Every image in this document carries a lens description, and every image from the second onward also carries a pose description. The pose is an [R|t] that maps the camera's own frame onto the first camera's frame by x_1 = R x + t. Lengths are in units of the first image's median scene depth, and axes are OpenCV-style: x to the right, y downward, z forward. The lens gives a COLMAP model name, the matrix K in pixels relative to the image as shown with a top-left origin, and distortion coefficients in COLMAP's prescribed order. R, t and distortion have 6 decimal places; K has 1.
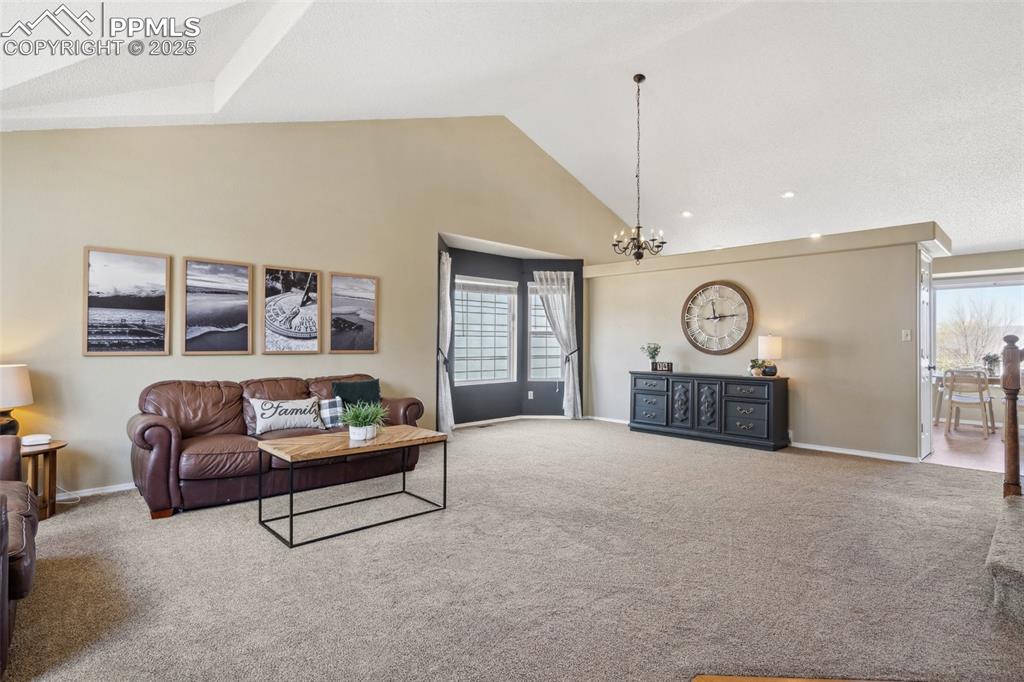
lens RADIAL K [[511.1, 0, 517.5], [0, 511.1, 343.5], [0, 0, 1]] dist [0.019608, 0.000212]
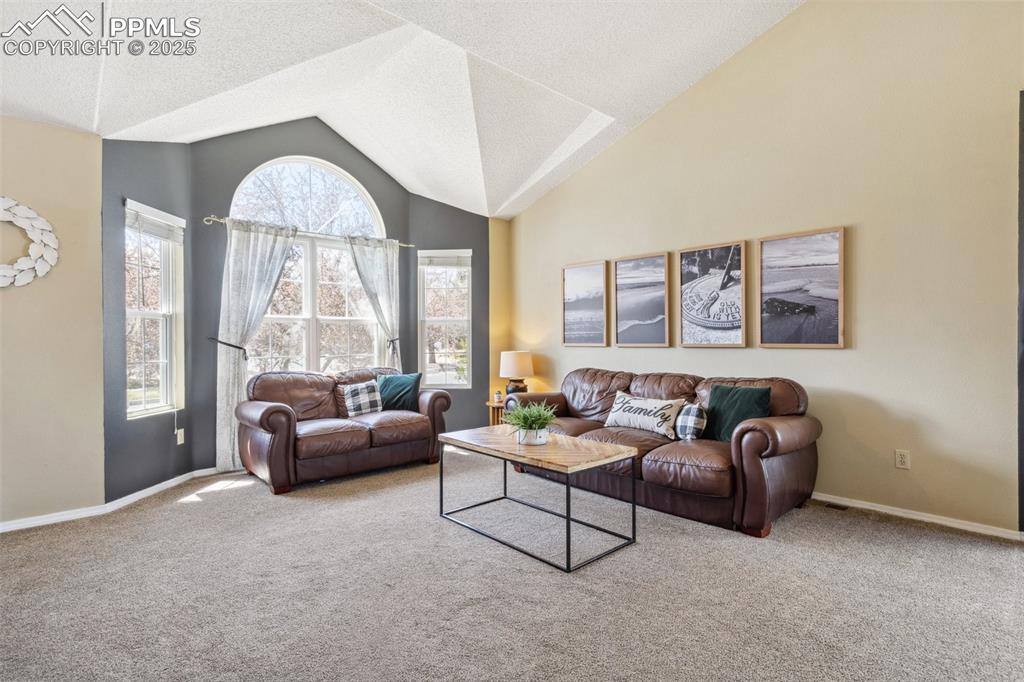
lens RADIAL K [[511.1, 0, 517.7], [0, 511.1, 338.8], [0, 0, 1]] dist [0.019608, 0.000212]
pose [[-0.007448, -0.002695, -0.999969, 0.404848], [0.008956, 0.999956, -0.002762, 0.005741], [0.999932, -0.008976, -0.007424, 0.689034]]
